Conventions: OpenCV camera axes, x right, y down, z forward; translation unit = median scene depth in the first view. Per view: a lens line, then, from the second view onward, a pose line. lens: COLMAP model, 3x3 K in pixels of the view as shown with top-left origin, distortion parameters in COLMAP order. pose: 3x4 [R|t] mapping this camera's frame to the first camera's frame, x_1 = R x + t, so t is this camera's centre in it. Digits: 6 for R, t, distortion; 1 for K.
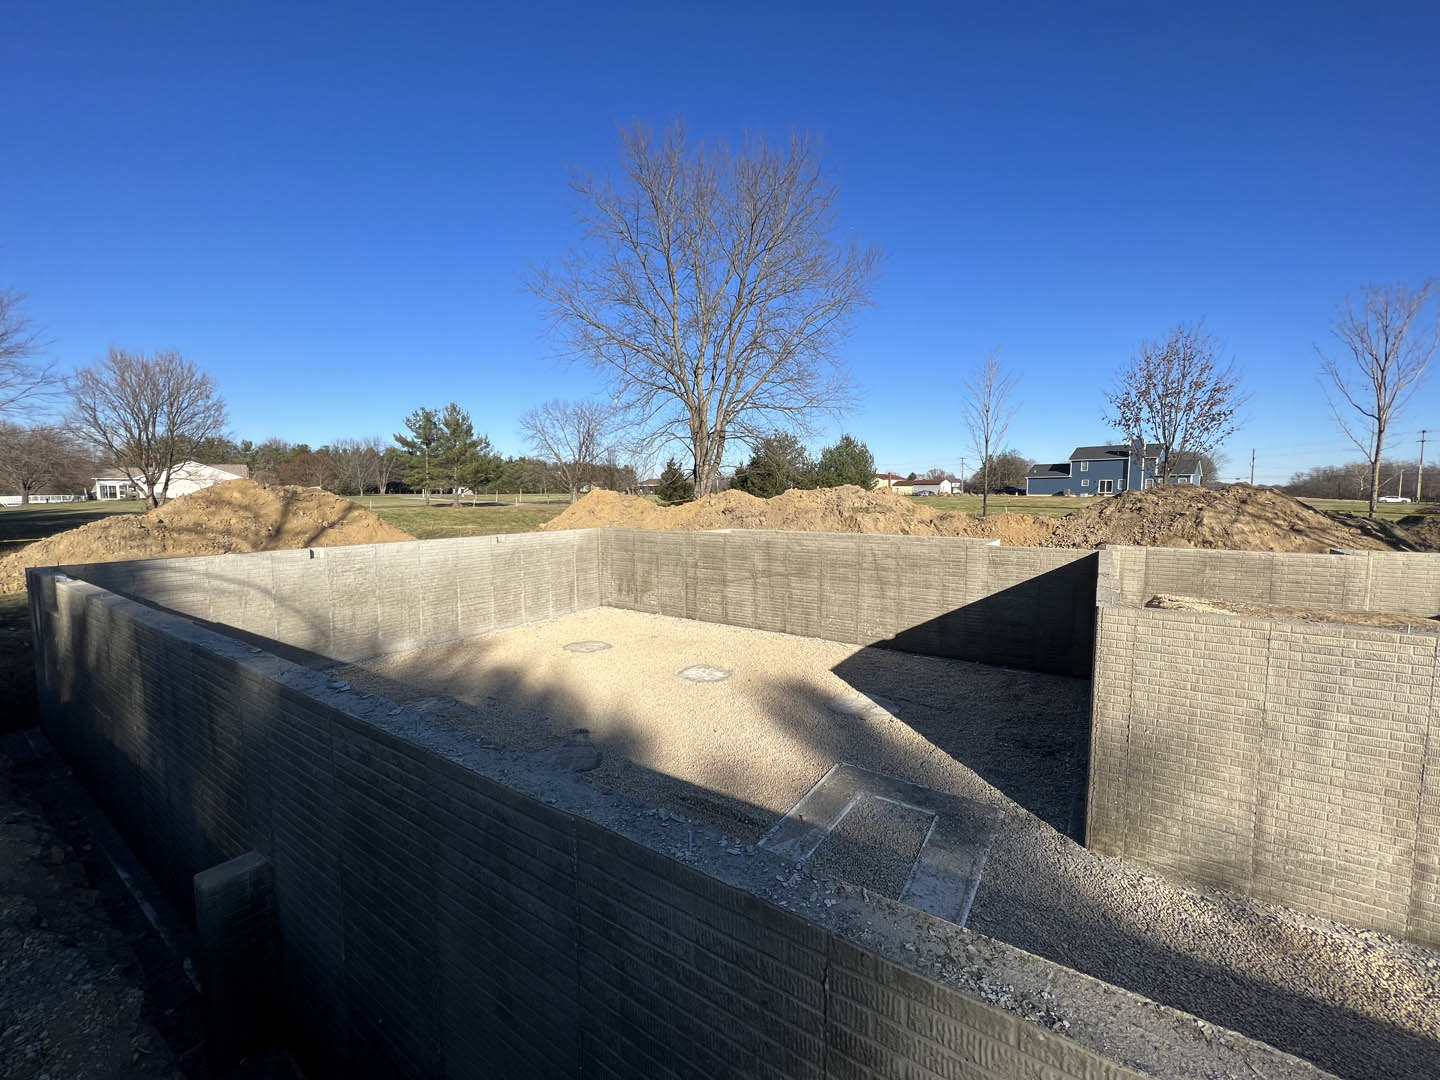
lens RADIAL K [[572.0, 0, 718.2], [0, 572.0, 538.4], [0, 0, 1]] dist [-0.001367, -0.000838]
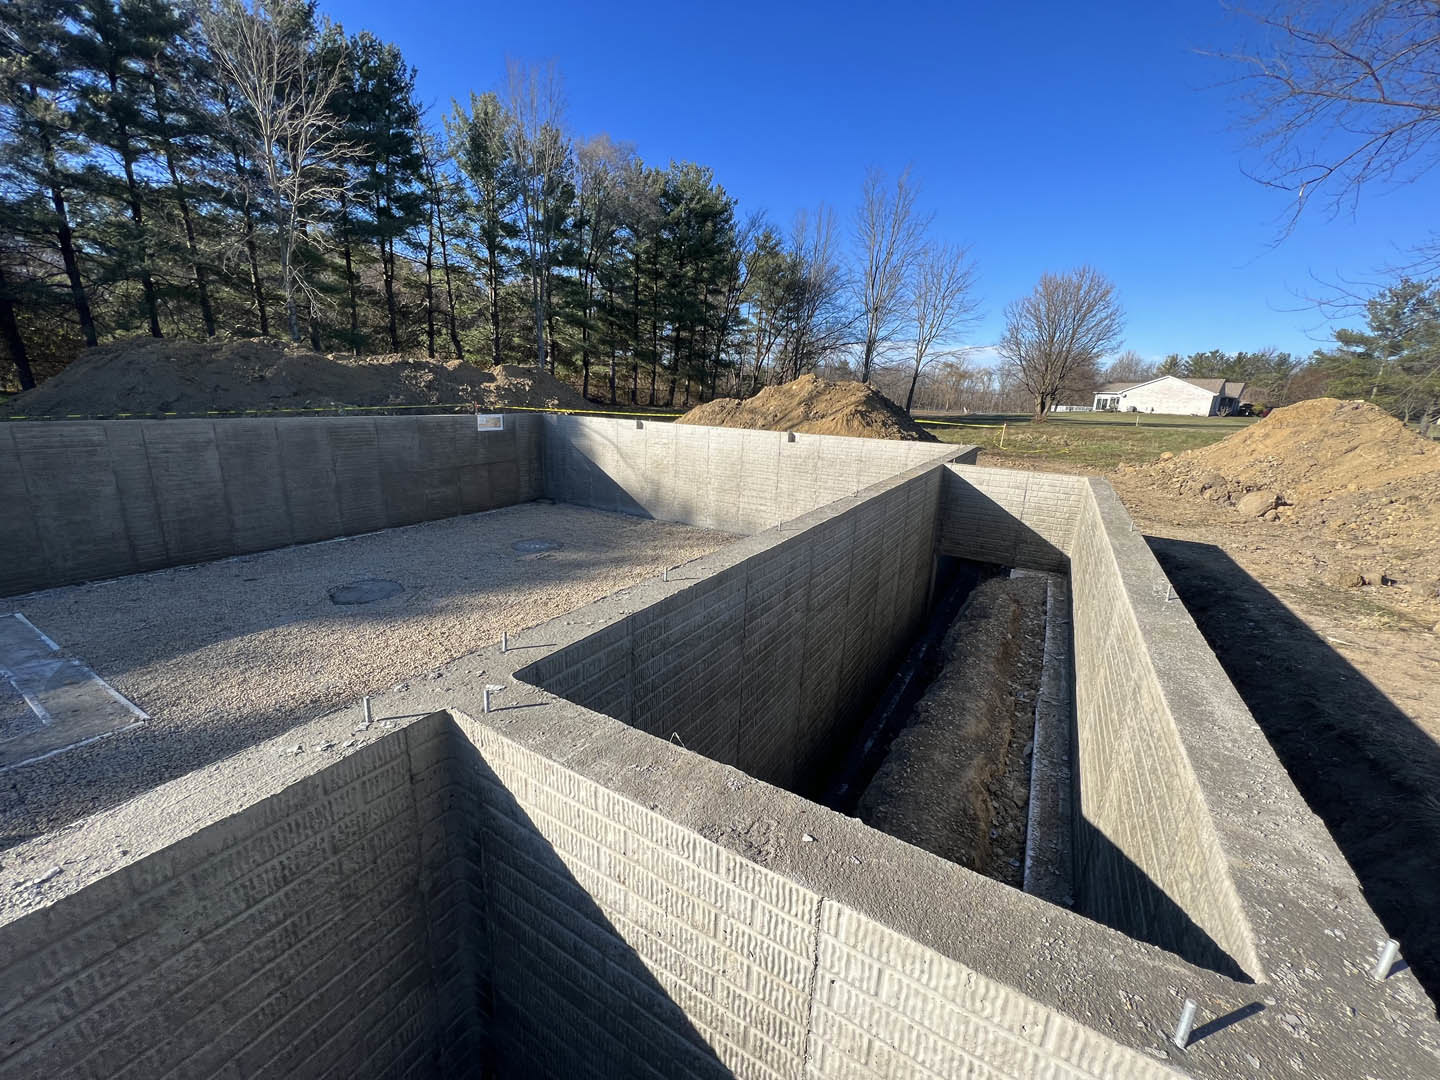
lens RADIAL K [[572.0, 0, 724.2], [0, 572.0, 536.8], [0, 0, 1]] dist [-0.001367, -0.000838]
pose [[0.067065, 0.251604, -0.965504, 0.123118], [-0.121506, 0.962540, 0.242391, -0.013553], [0.990322, 0.101058, 0.095124, 0.214507]]
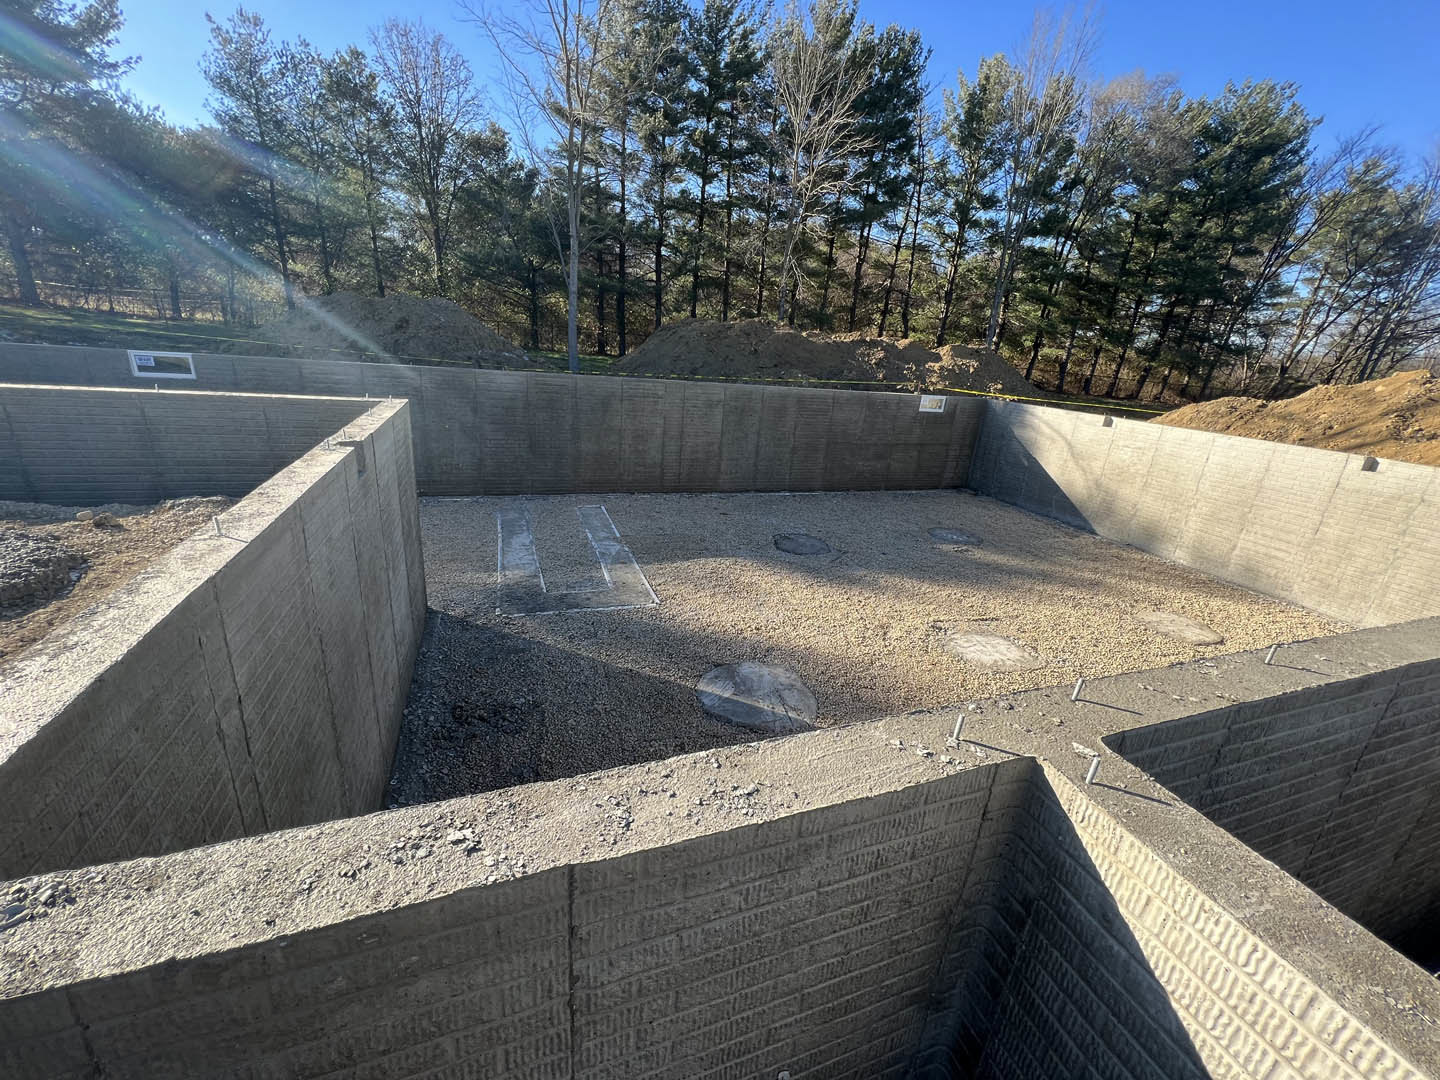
lens RADIAL K [[572.0, 0, 720.2], [0, 572.0, 537.4], [0, 0, 1]] dist [-0.001367, -0.000838]
pose [[-0.584934, 0.219686, -0.780763, 0.122514], [-0.142203, 0.919932, 0.365381, -0.012842], [0.798518, 0.324751, -0.506860, 0.203201]]
